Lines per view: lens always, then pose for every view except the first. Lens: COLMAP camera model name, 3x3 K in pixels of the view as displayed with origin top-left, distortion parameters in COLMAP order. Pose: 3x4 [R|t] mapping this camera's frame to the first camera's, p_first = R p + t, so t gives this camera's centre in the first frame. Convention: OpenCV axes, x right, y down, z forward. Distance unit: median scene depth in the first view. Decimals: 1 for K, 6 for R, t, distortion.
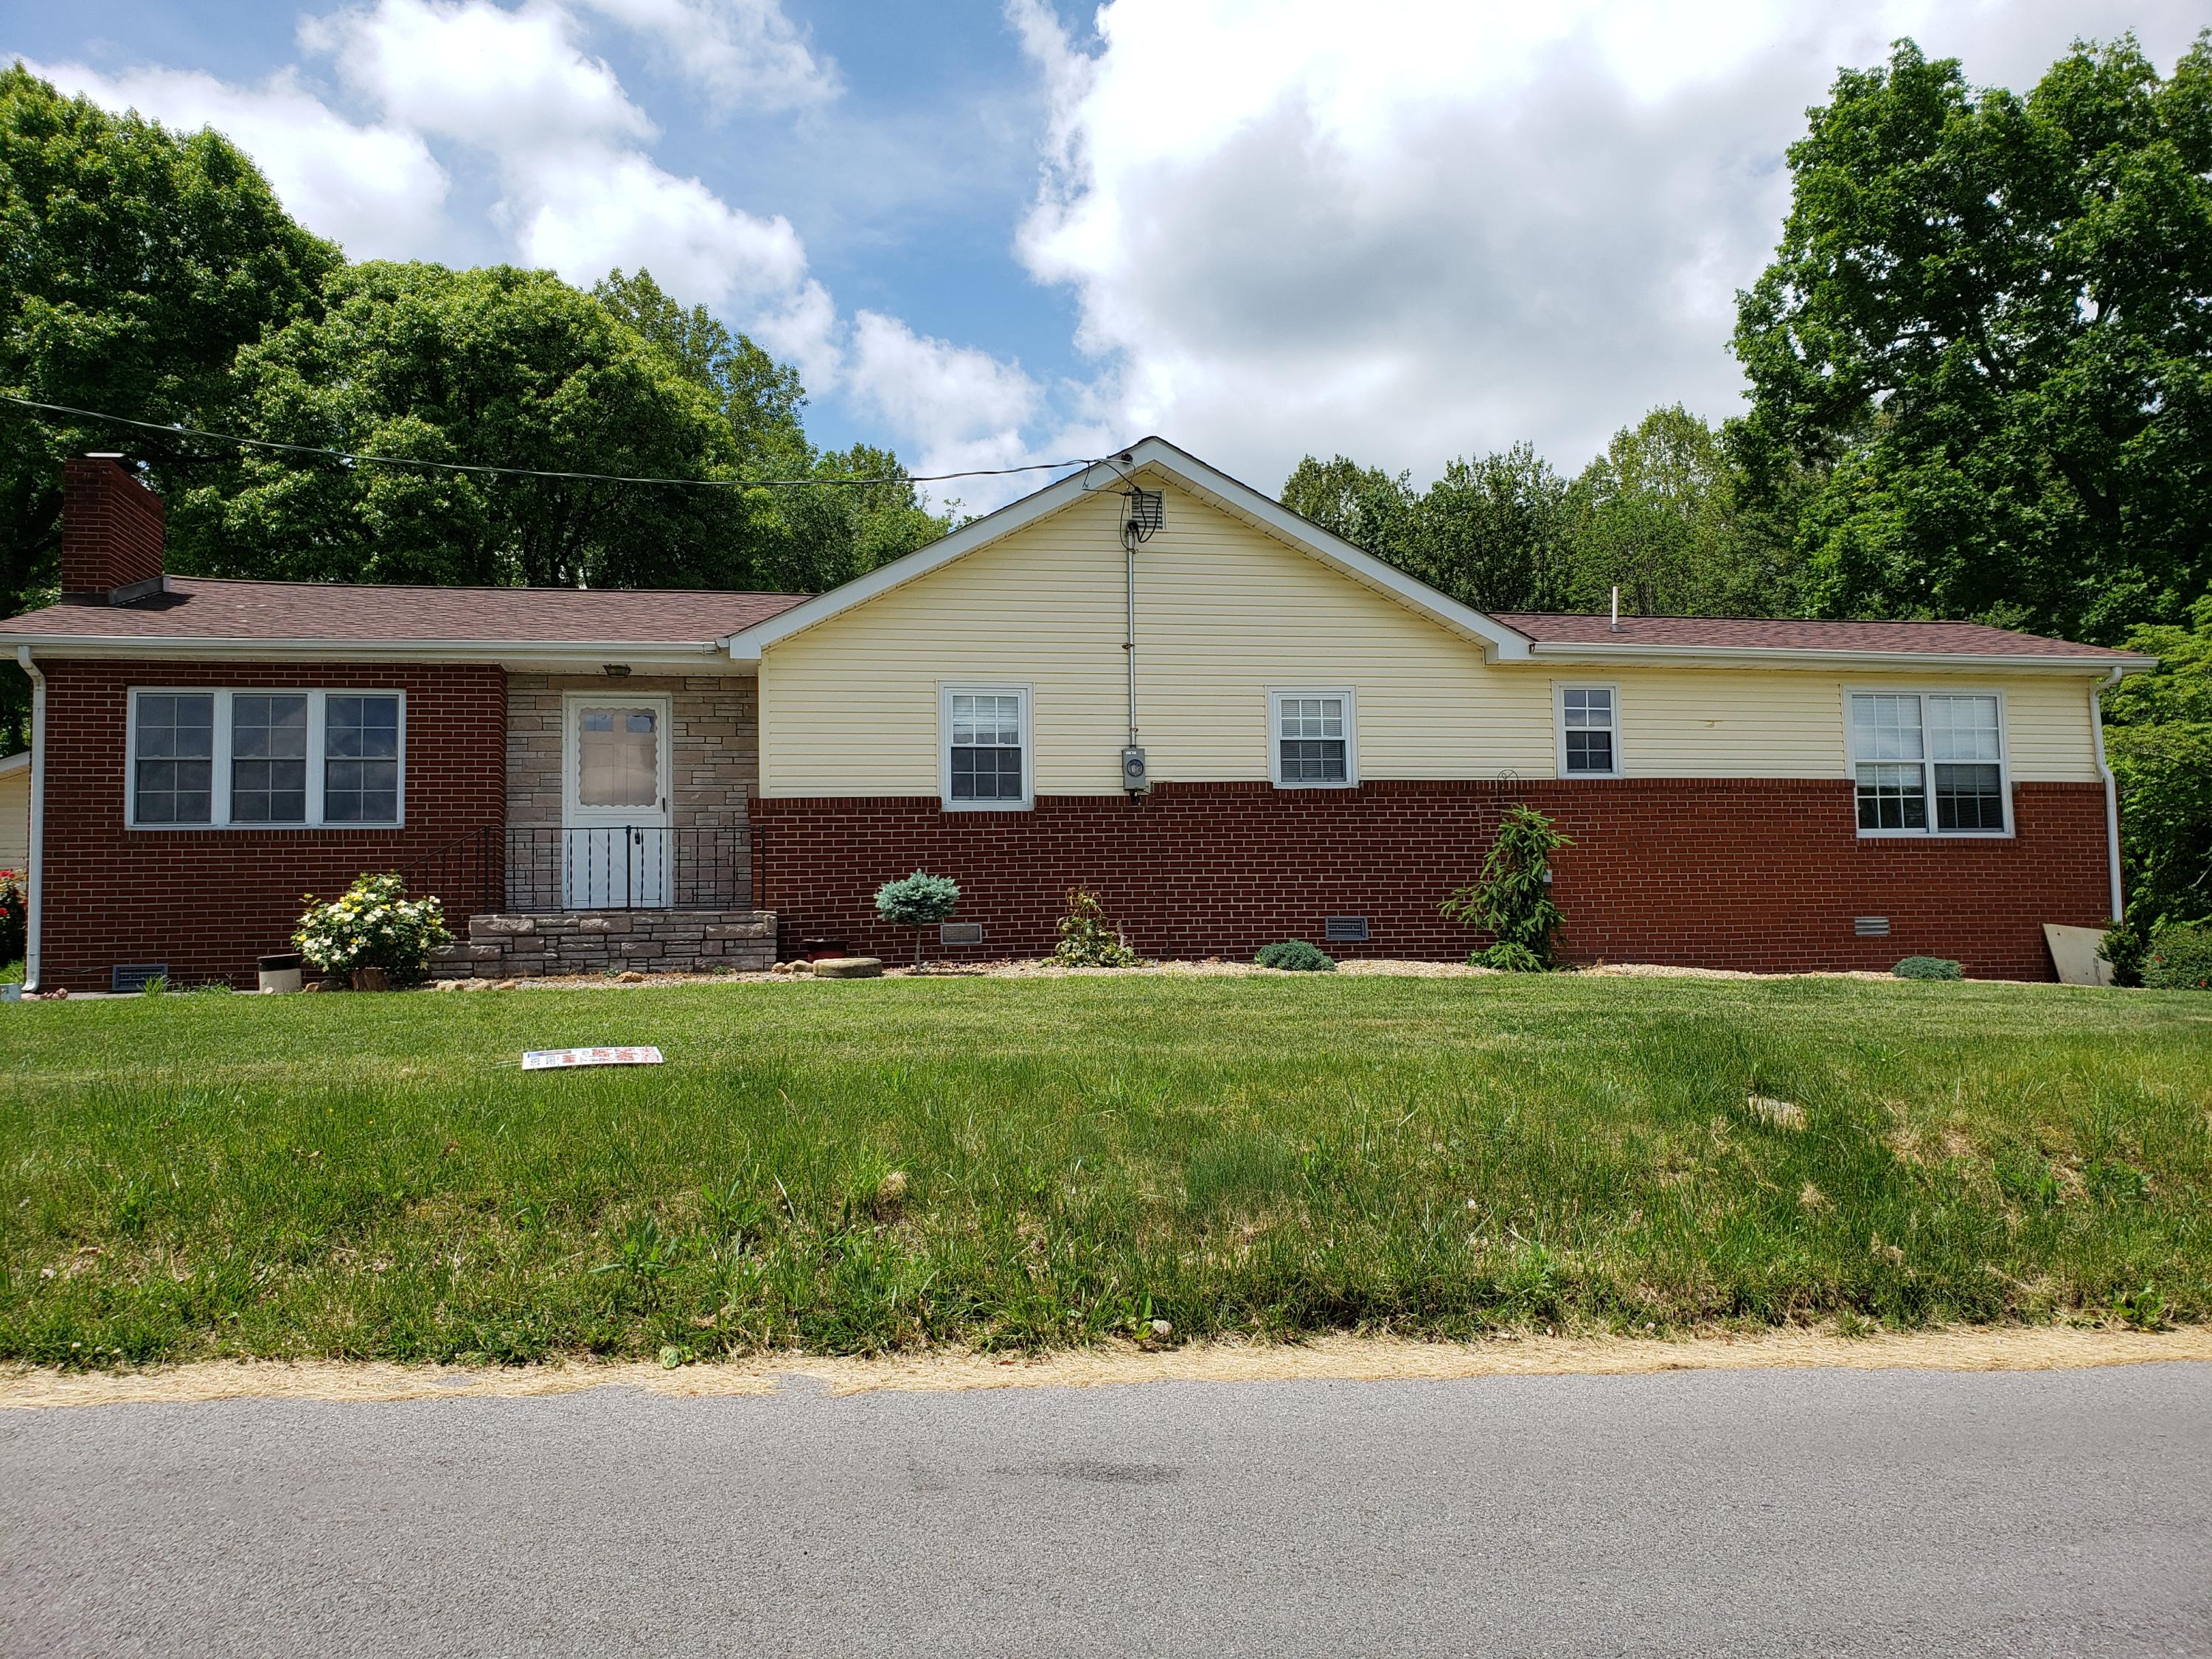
lens RADIAL K [[1672.3, 0, 1126.2], [0, 1672.3, 840.2], [0, 0, 1]] dist [0.027255, 0.002179]
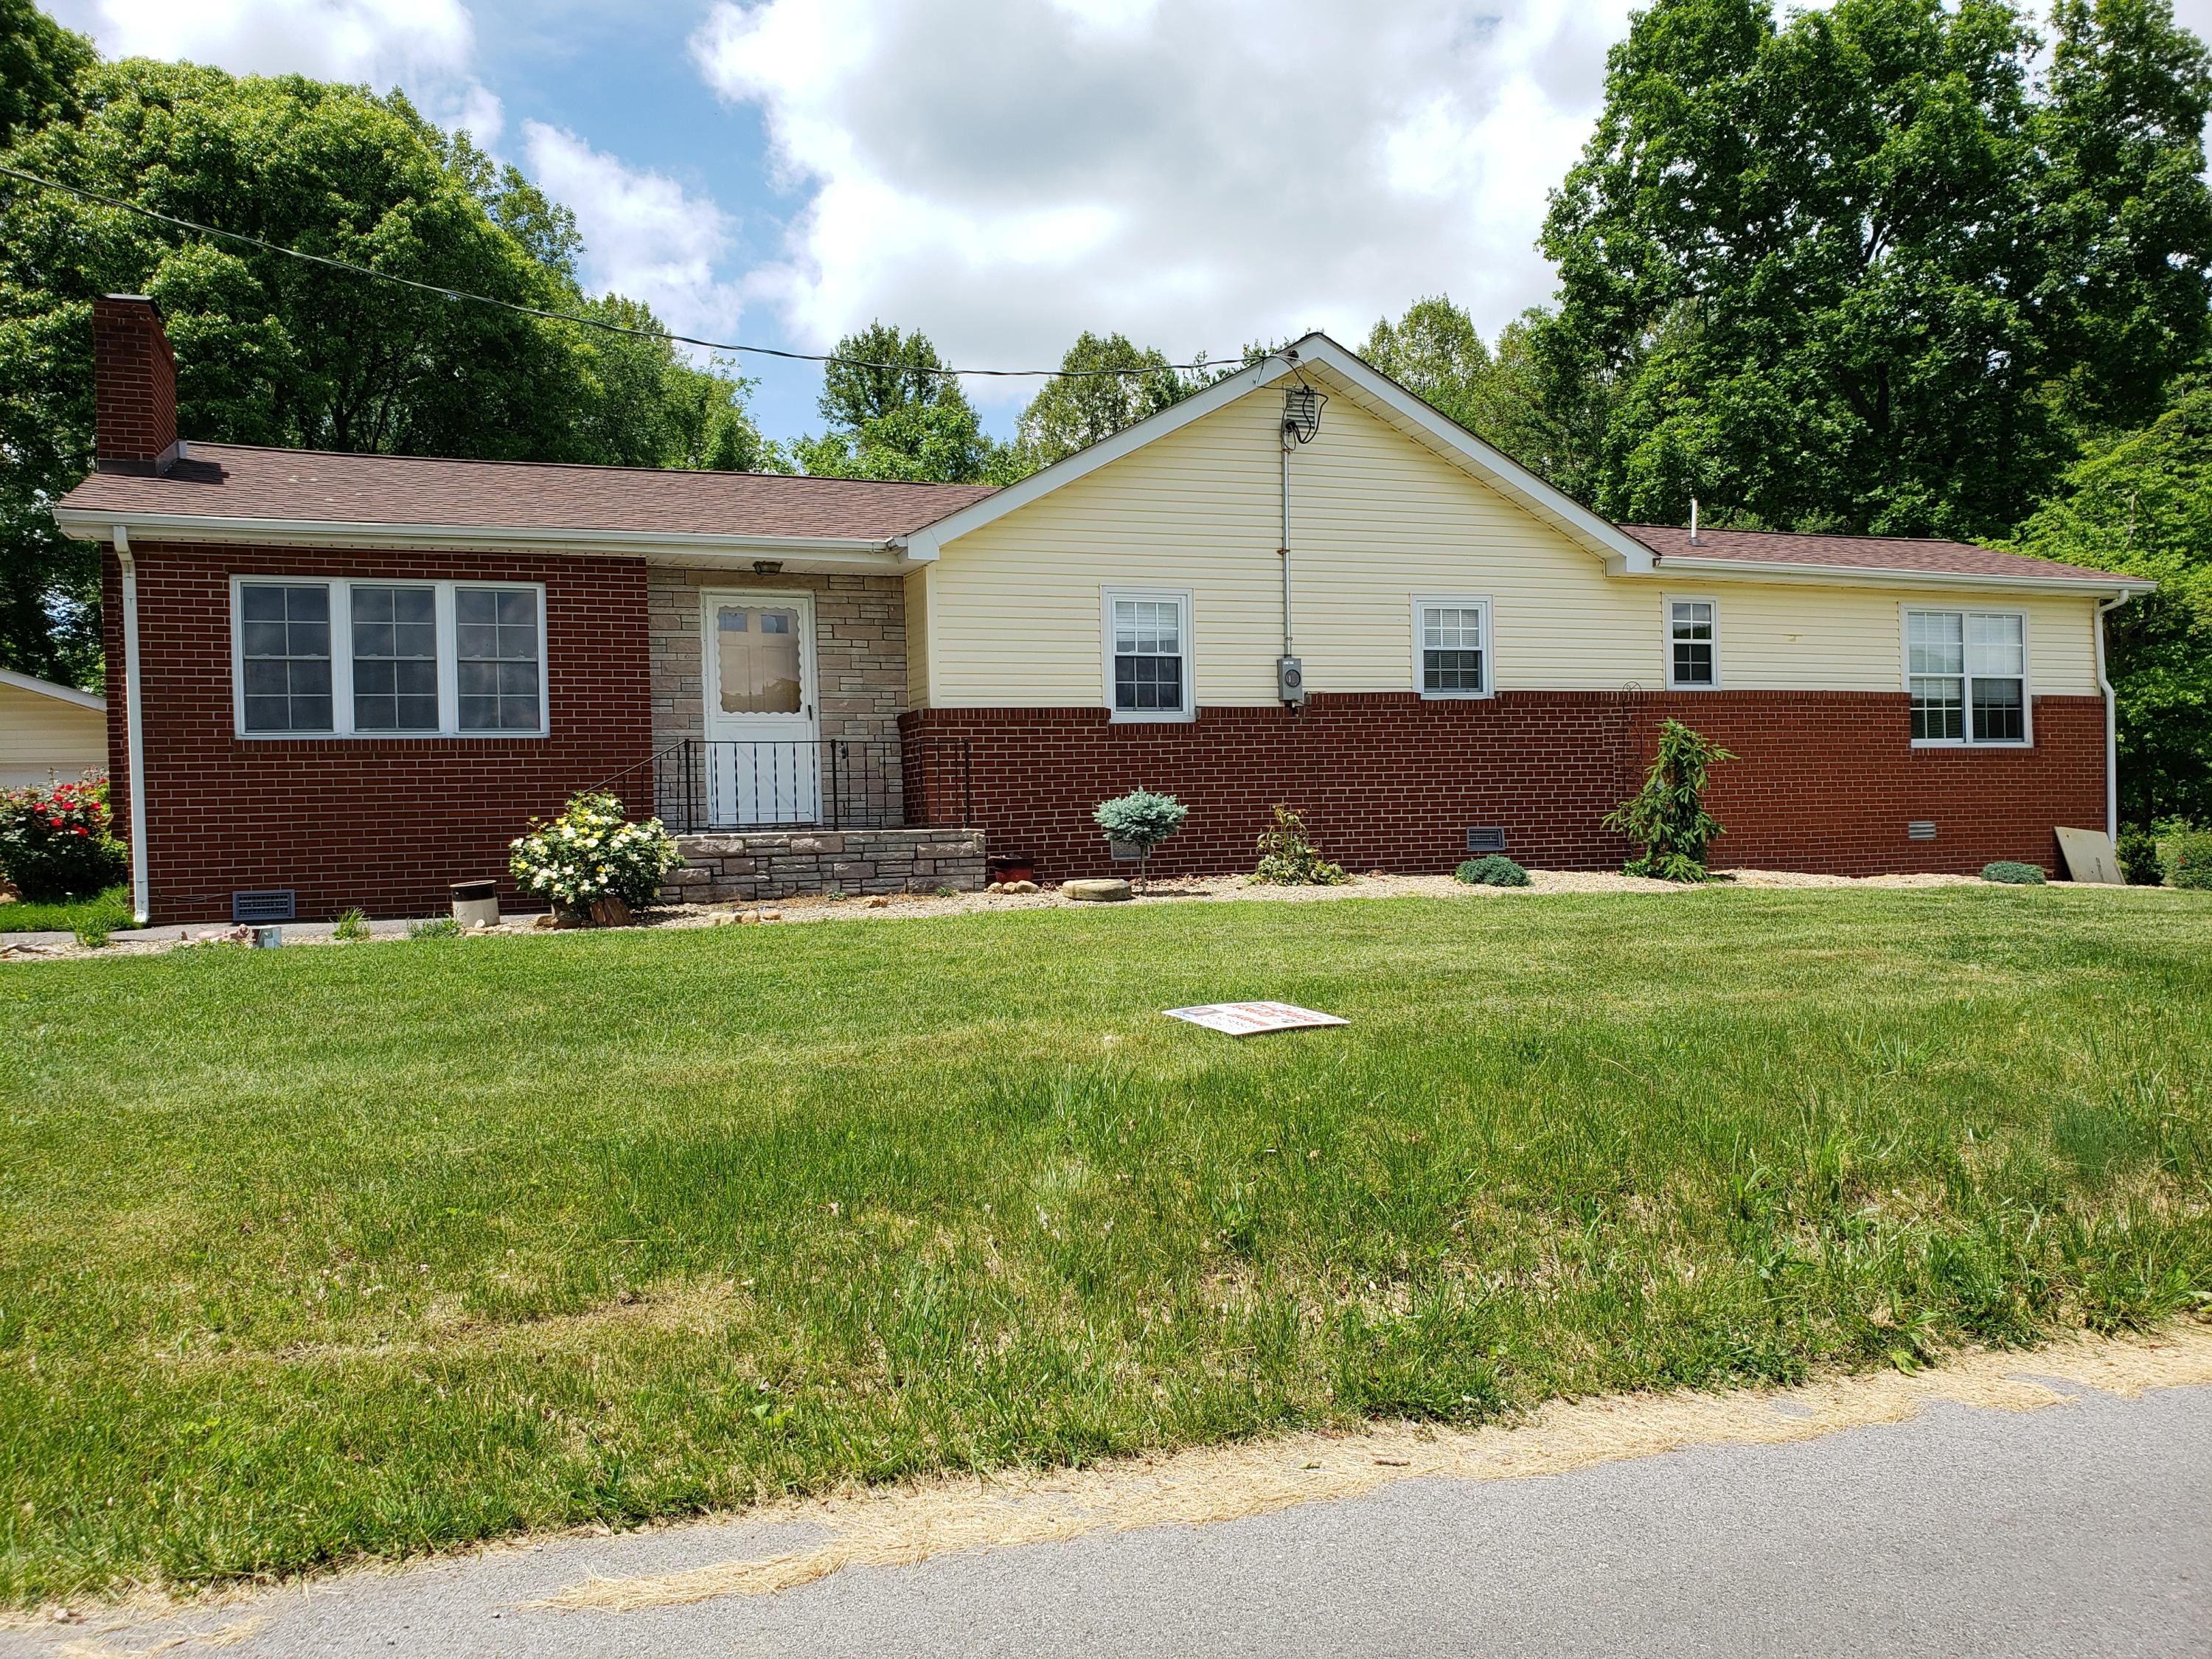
lens RADIAL K [[1672.3, 0, 1160.3], [0, 1672.3, 846.6], [0, 0, 1]] dist [0.027255, 0.002179]
pose [[0.984281, -0.006780, 0.176479, -0.221023], [-0.006462, 0.997211, 0.074353, -0.015090], [-0.176491, -0.074324, 0.981492, 0.037113]]
